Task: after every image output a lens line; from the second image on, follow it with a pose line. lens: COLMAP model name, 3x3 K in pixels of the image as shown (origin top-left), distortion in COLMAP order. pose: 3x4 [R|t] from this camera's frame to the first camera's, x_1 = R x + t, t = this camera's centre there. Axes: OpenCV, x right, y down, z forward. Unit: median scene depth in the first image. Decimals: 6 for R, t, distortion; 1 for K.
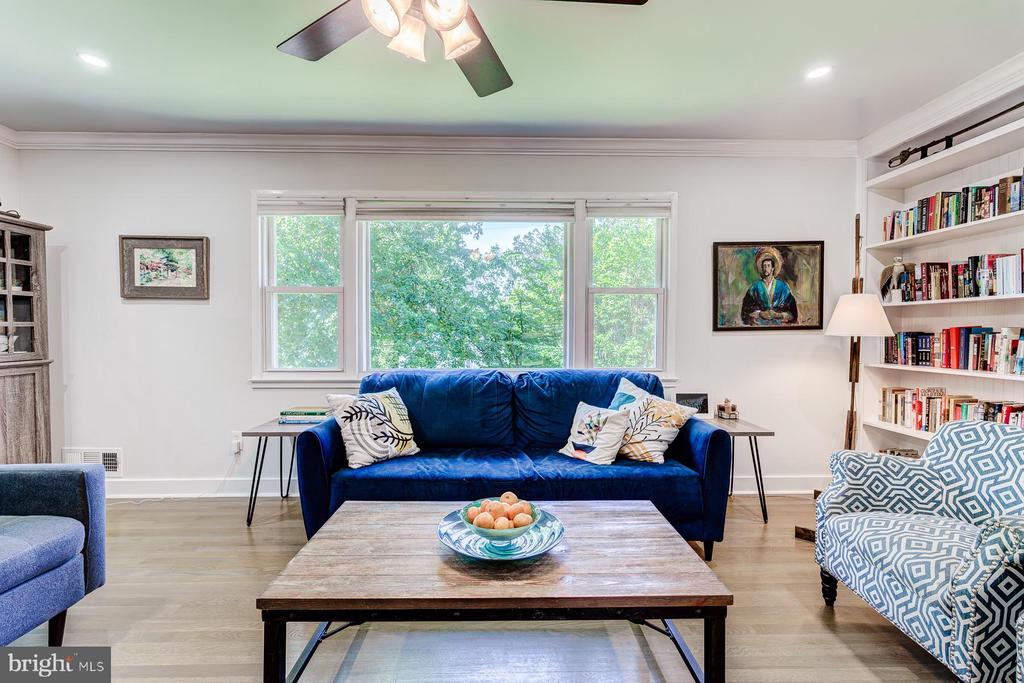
lens RADIAL K [[456.0, 0, 505.7], [0, 456.0, 340.1], [0, 0, 1]] dist [-0.000230, -0.001061]
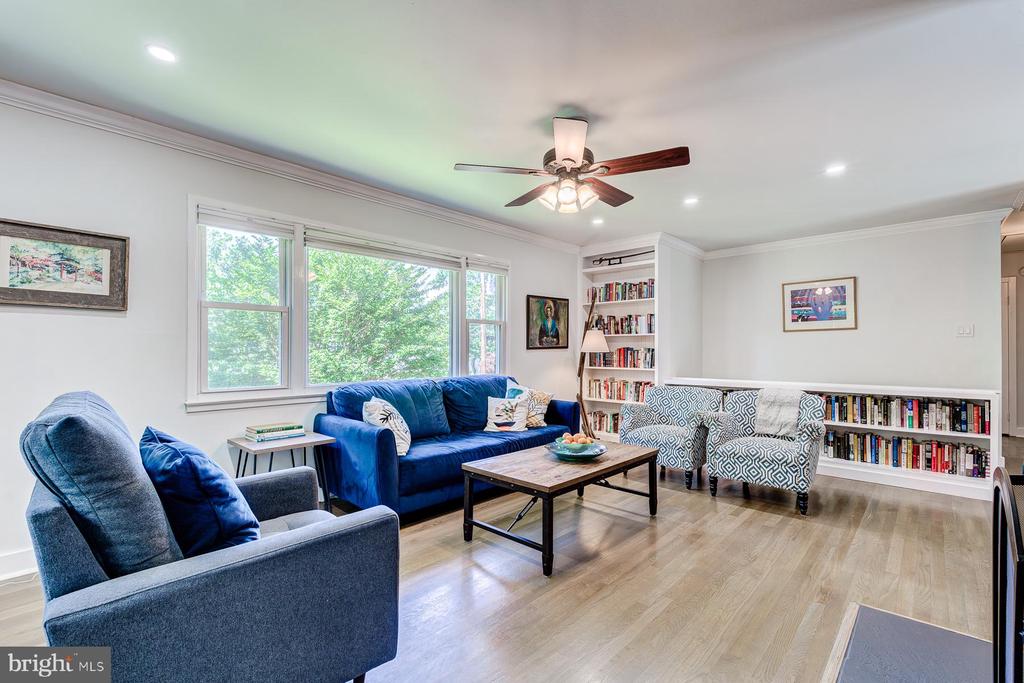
lens RADIAL K [[456.0, 0, 512.6], [0, 456.0, 346.0], [0, 0, 1]] dist [-0.000230, -0.001061]
pose [[0.696567, 0.005959, 0.717467, -0.793189], [0.015198, 0.999619, -0.023057, 0.004937], [-0.717331, 0.026965, 0.696211, -0.094152]]
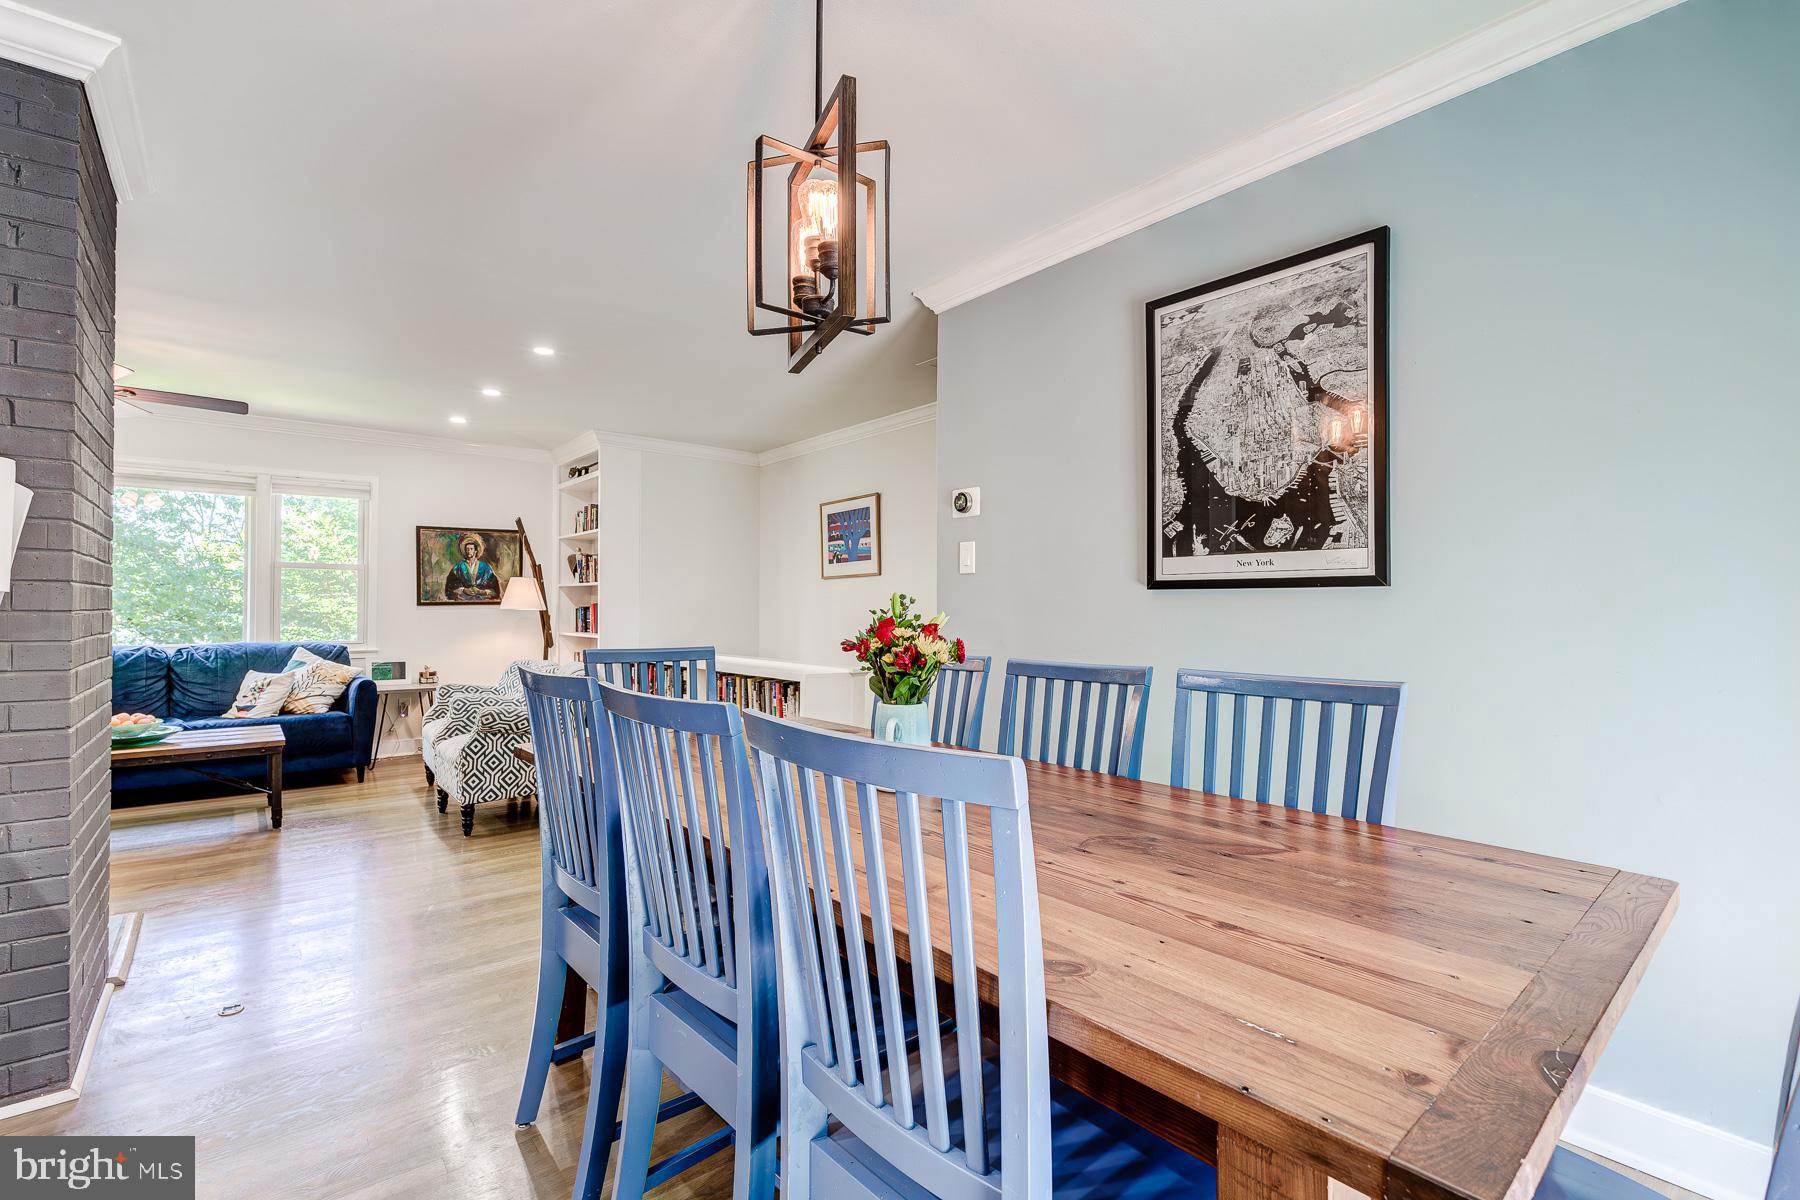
lens RADIAL K [[801.6, 0, 897.9], [0, 801.6, 601.2], [0, 0, 1]] dist [-0.000230, -0.001061]
pose [[0.779784, 0.006173, 0.626018, 0.158808], [0.010746, 0.999672, -0.023242, 0.029476], [-0.625956, 0.024851, 0.779462, -1.336299]]
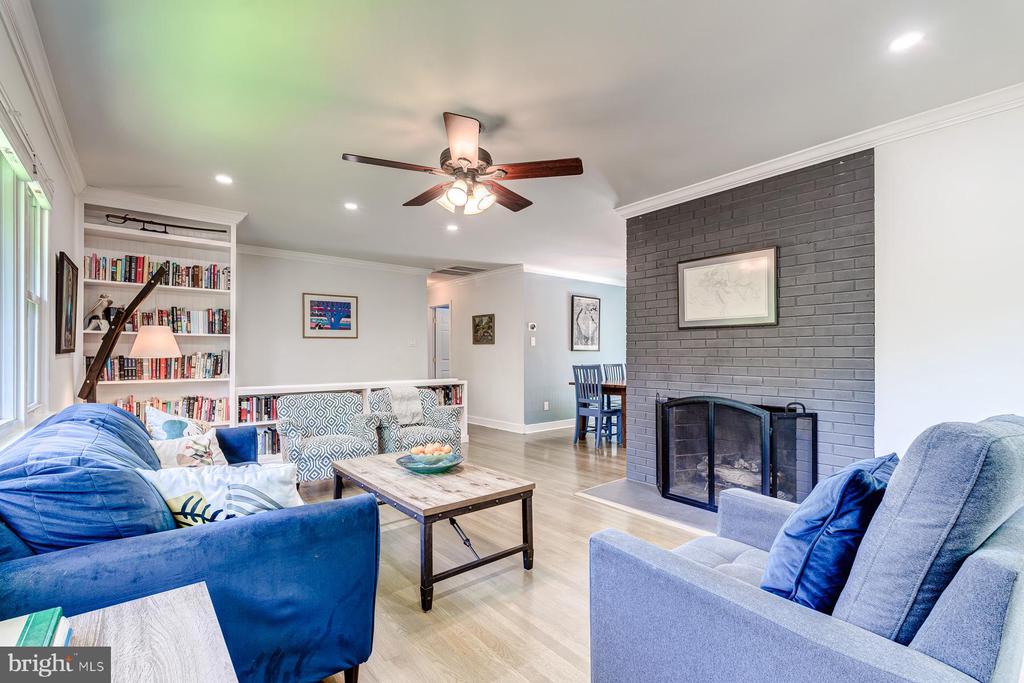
lens RADIAL K [[456.0, 0, 515.6], [0, 456.0, 351.8], [0, 0, 1]] dist [-0.000230, -0.001061]
pose [[-0.628620, 0.003749, 0.777704, -0.817567], [0.014951, 0.999862, 0.007265, -0.018360], [-0.777569, 0.016194, -0.628589, 0.933473]]
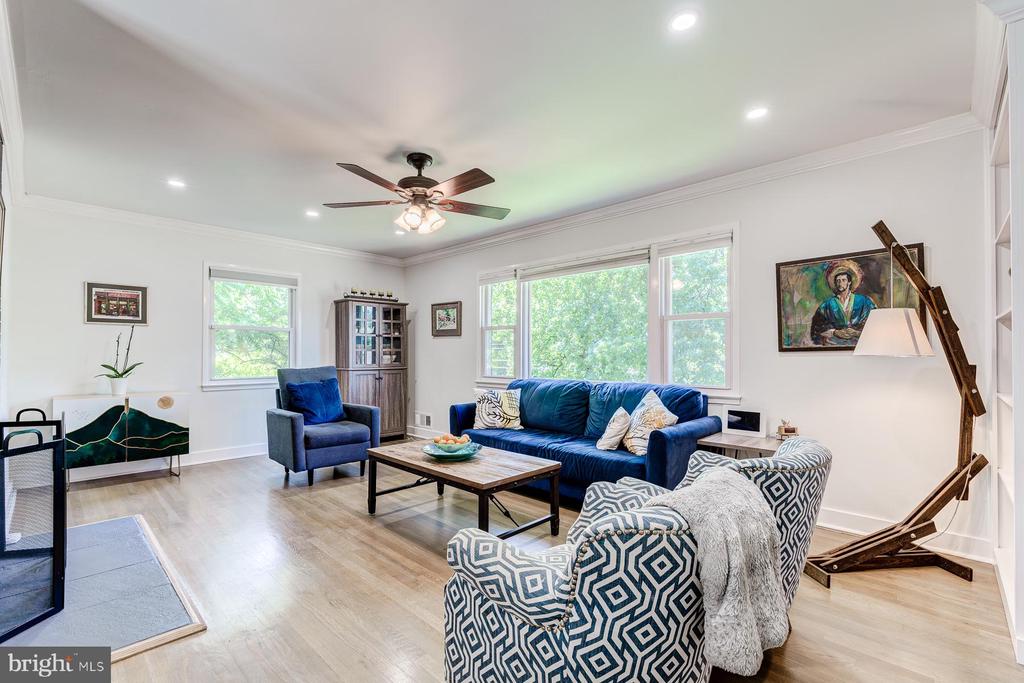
lens RADIAL K [[456.0, 0, 515.0], [0, 456.0, 351.2], [0, 0, 1]] dist [-0.000230, -0.001061]
pose [[0.705117, -0.005935, -0.709067, 0.810821], [-0.012636, 0.999701, -0.020933, 0.008135], [0.708979, 0.023720, 0.704831, -0.122068]]
